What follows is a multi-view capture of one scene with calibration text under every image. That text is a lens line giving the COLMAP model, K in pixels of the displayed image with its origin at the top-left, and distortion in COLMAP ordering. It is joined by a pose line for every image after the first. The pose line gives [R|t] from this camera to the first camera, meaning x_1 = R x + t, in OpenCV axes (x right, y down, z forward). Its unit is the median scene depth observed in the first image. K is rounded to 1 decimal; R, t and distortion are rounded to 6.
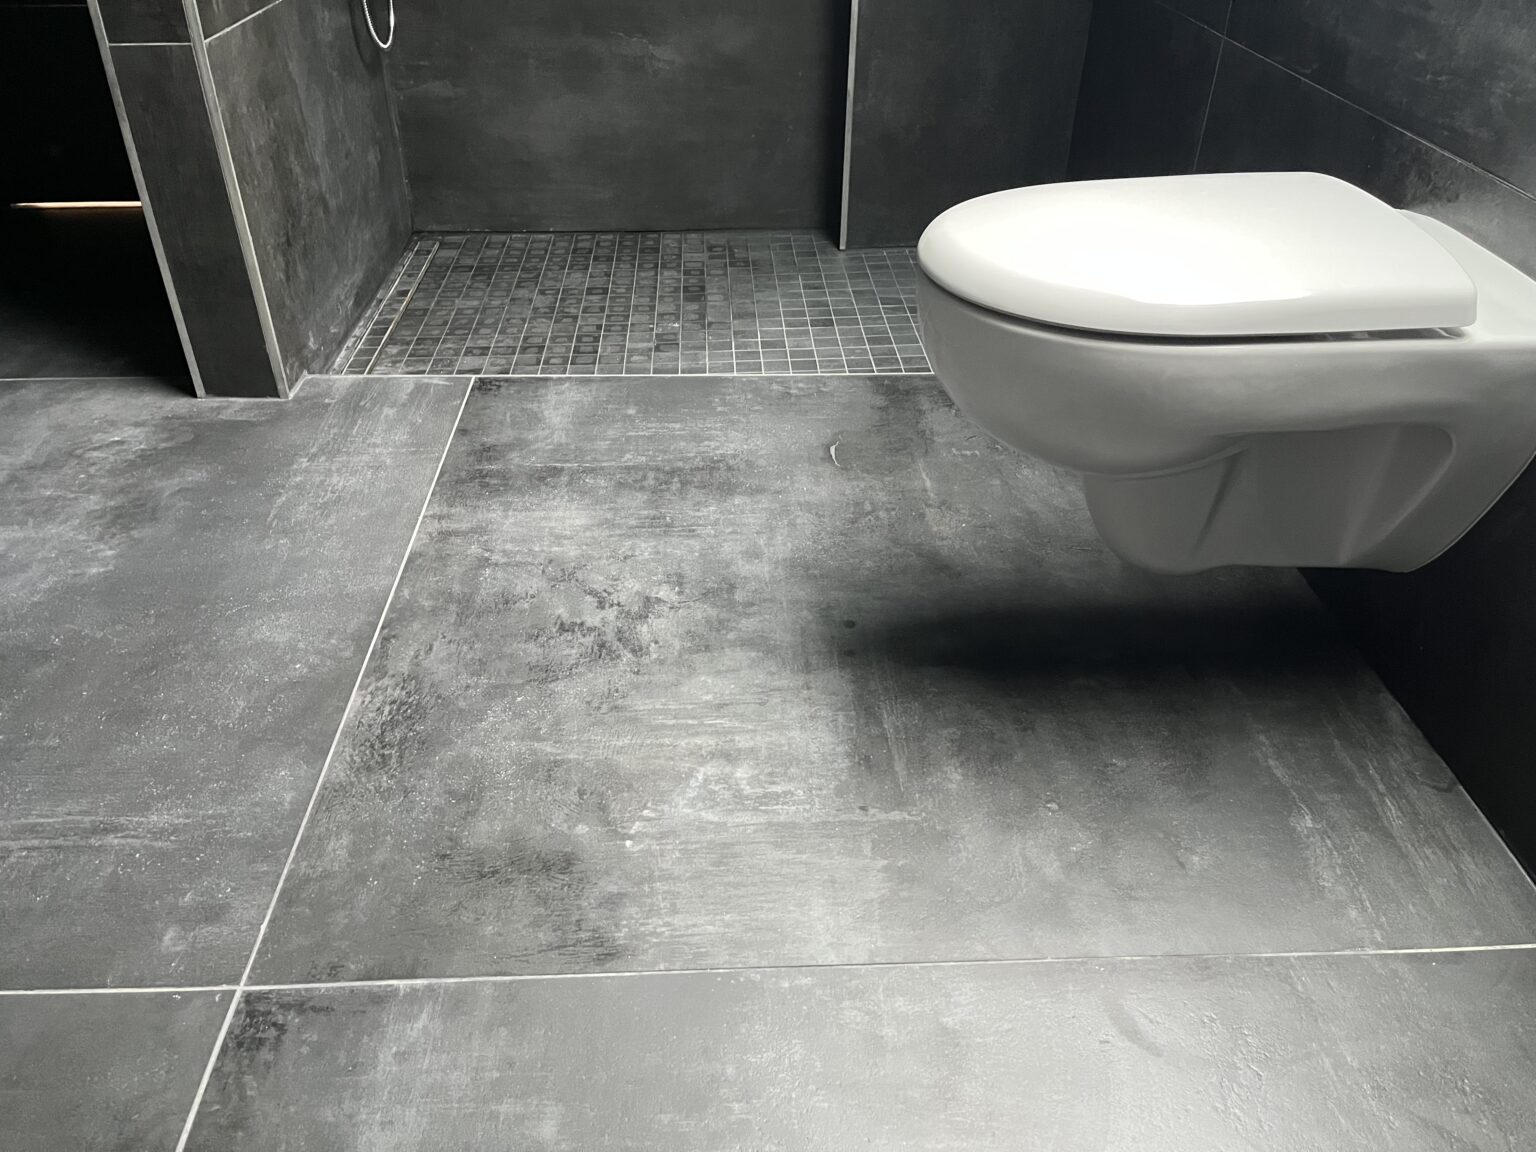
lens RADIAL K [[1159.5, 0, 770.4], [0, 1159.5, 579.5], [0, 0, 1]] dist [0.071265, -0.091513]
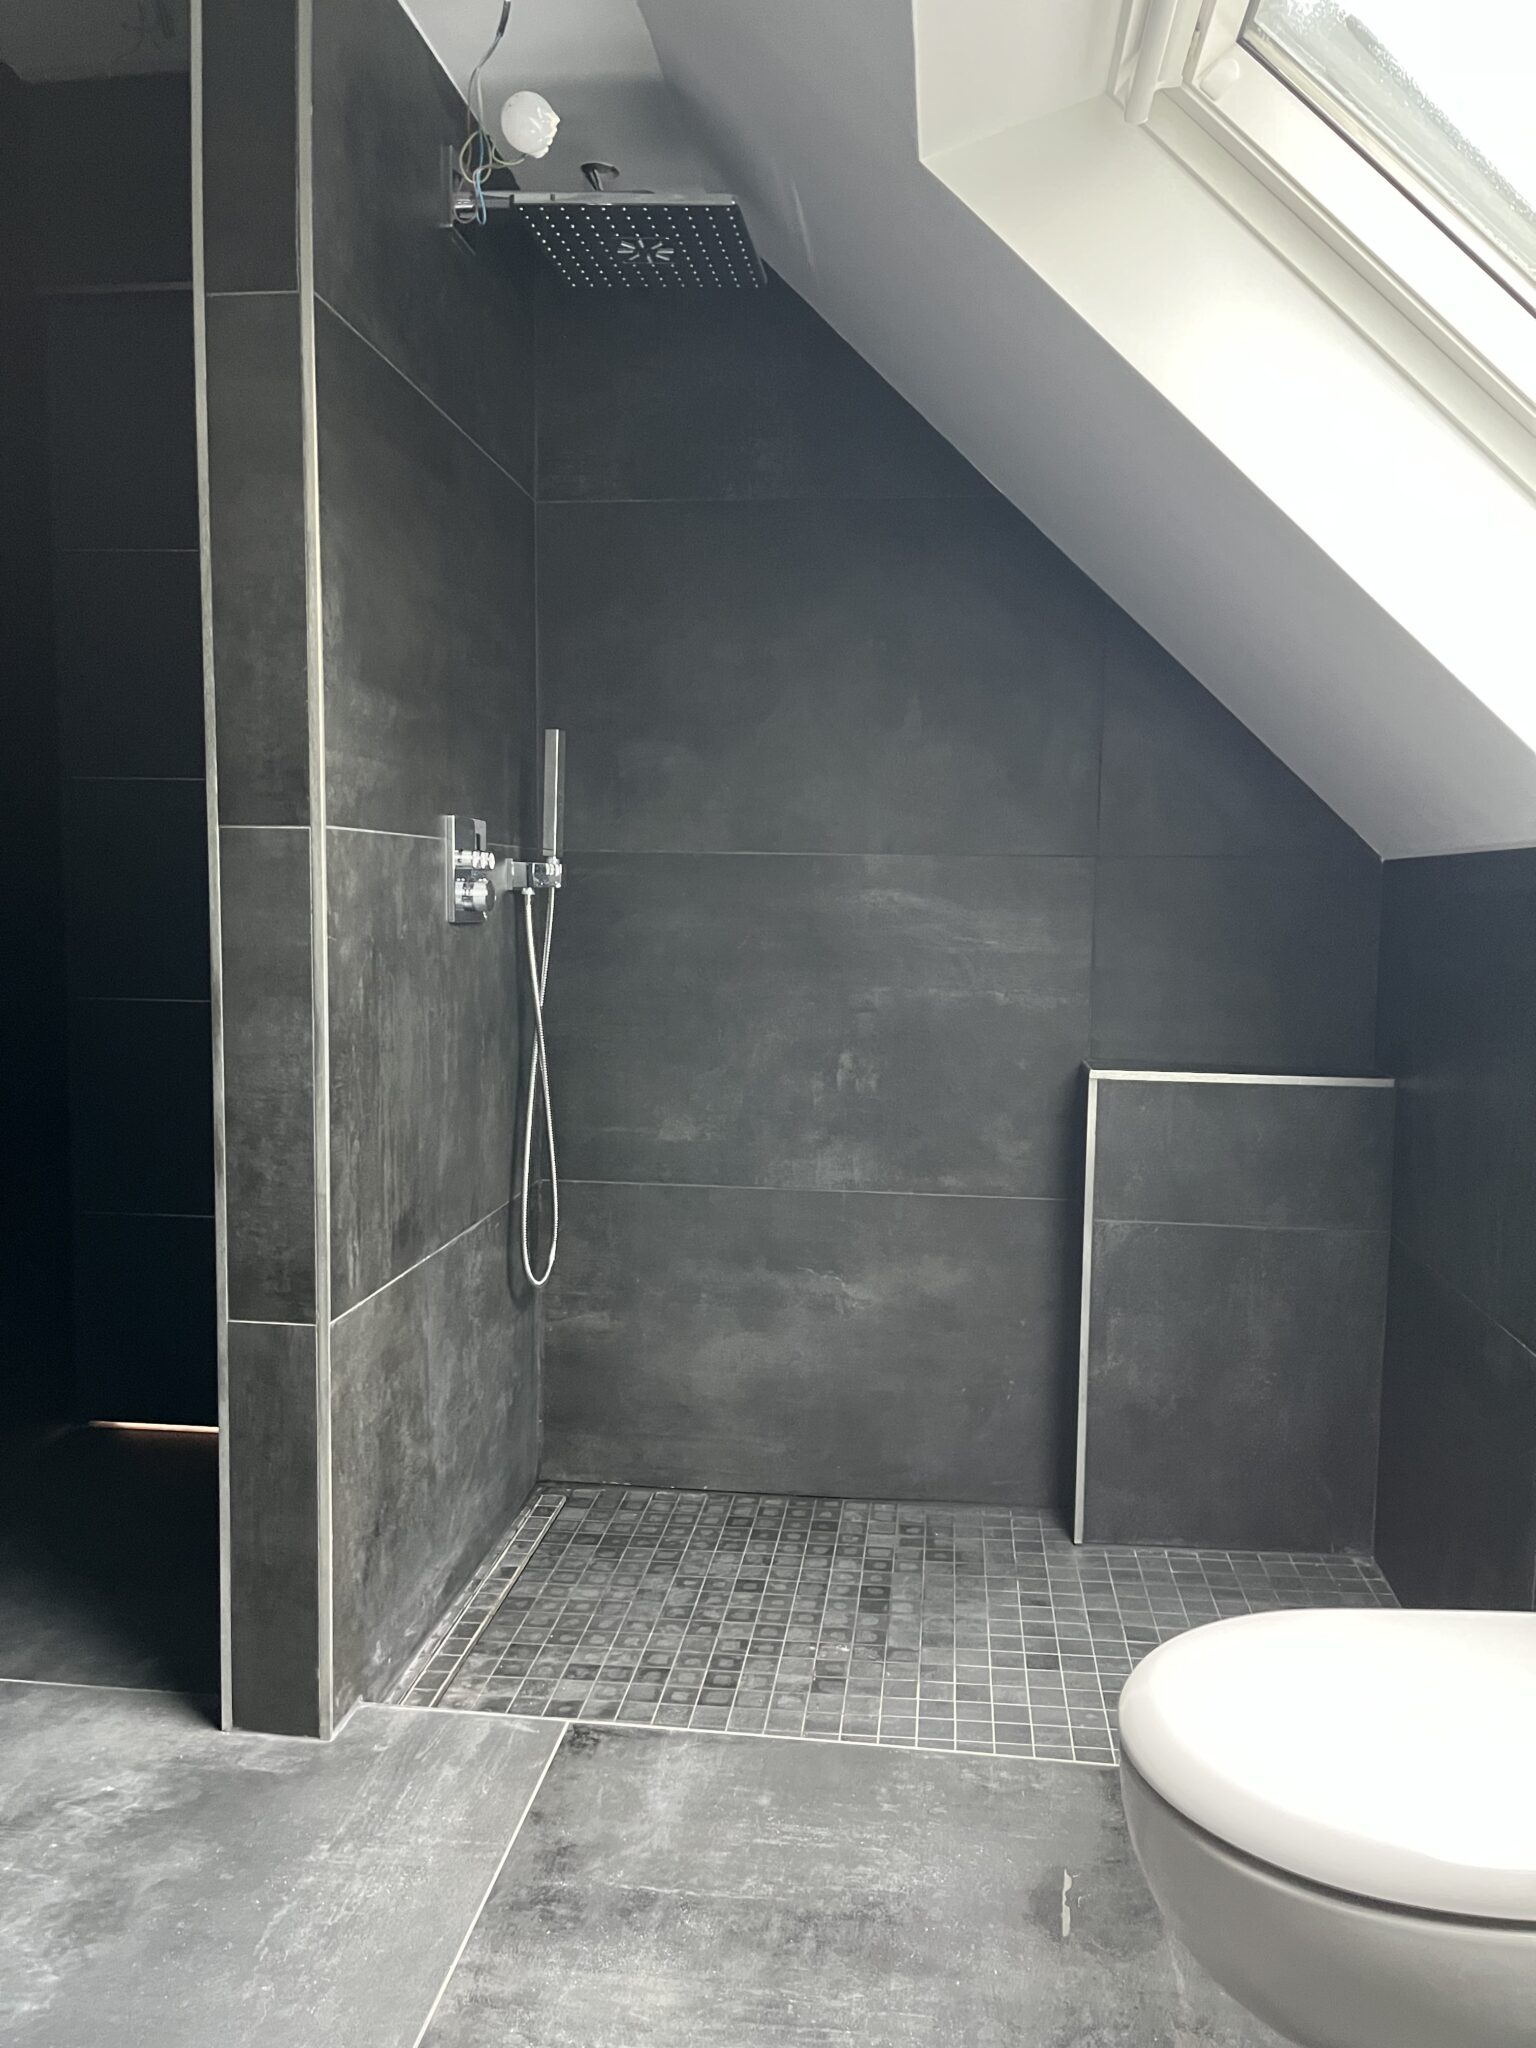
lens RADIAL K [[1546.0, 0, 779.4], [0, 1546.0, 1028.5], [0, 0, 1]] dist [0.071265, -0.091513]
pose [[0.986492, 0.016739, -0.162949, 0.039028], [-0.094446, 0.870893, -0.482312, -0.089882], [0.133838, 0.491187, 0.860711, -0.074748]]
